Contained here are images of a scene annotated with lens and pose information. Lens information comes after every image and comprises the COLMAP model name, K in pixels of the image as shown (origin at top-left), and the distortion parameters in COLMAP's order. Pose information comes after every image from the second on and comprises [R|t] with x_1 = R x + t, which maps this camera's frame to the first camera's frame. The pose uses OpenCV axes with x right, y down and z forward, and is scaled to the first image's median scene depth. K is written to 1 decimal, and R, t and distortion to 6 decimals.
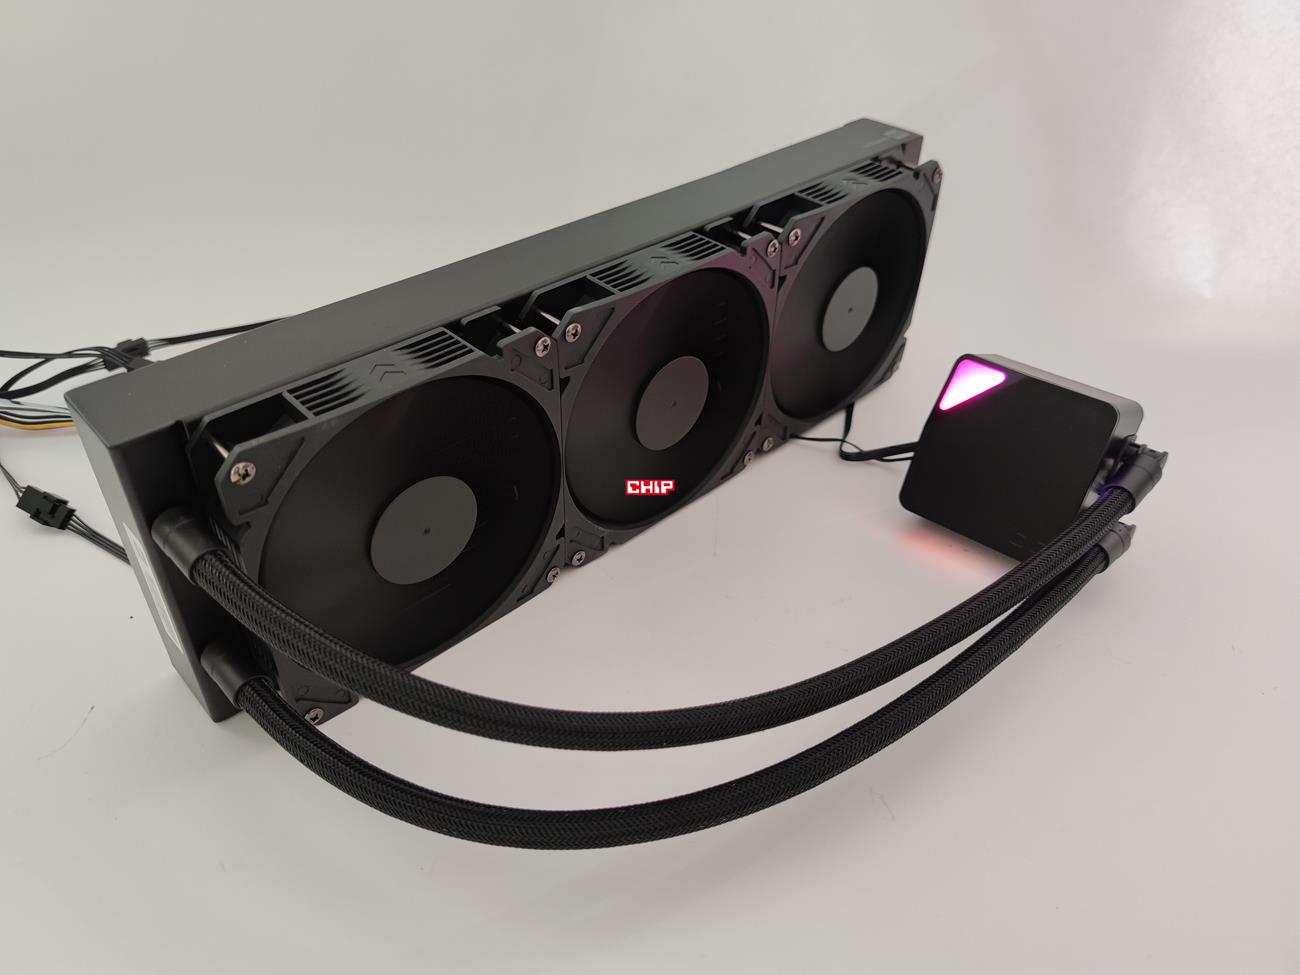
lens RADIAL K [[961.1, 0, 638.2], [0, 961.1, 482.7], [0, 0, 1]] dist [-0.006104, -0.002864]
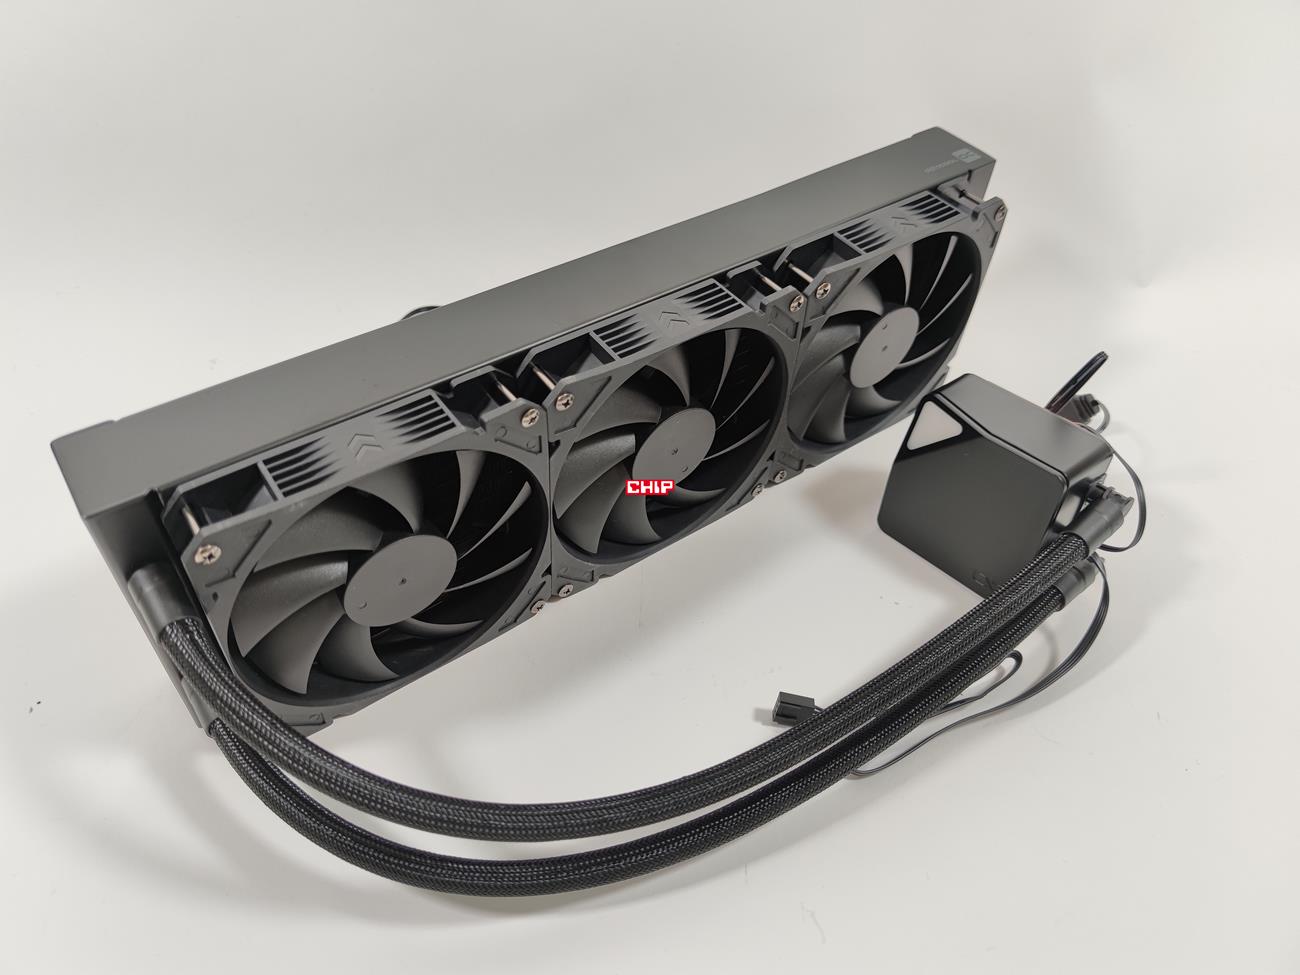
lens RADIAL K [[961.1, 0, 638.2], [0, 961.1, 482.7], [0, 0, 1]] dist [-0.006104, -0.002864]
pose [[0.990675, 0.116963, -0.069881, 0.079386], [-0.105539, 0.983138, 0.149332, -0.215621], [0.086169, -0.140565, 0.986315, 0.029837]]
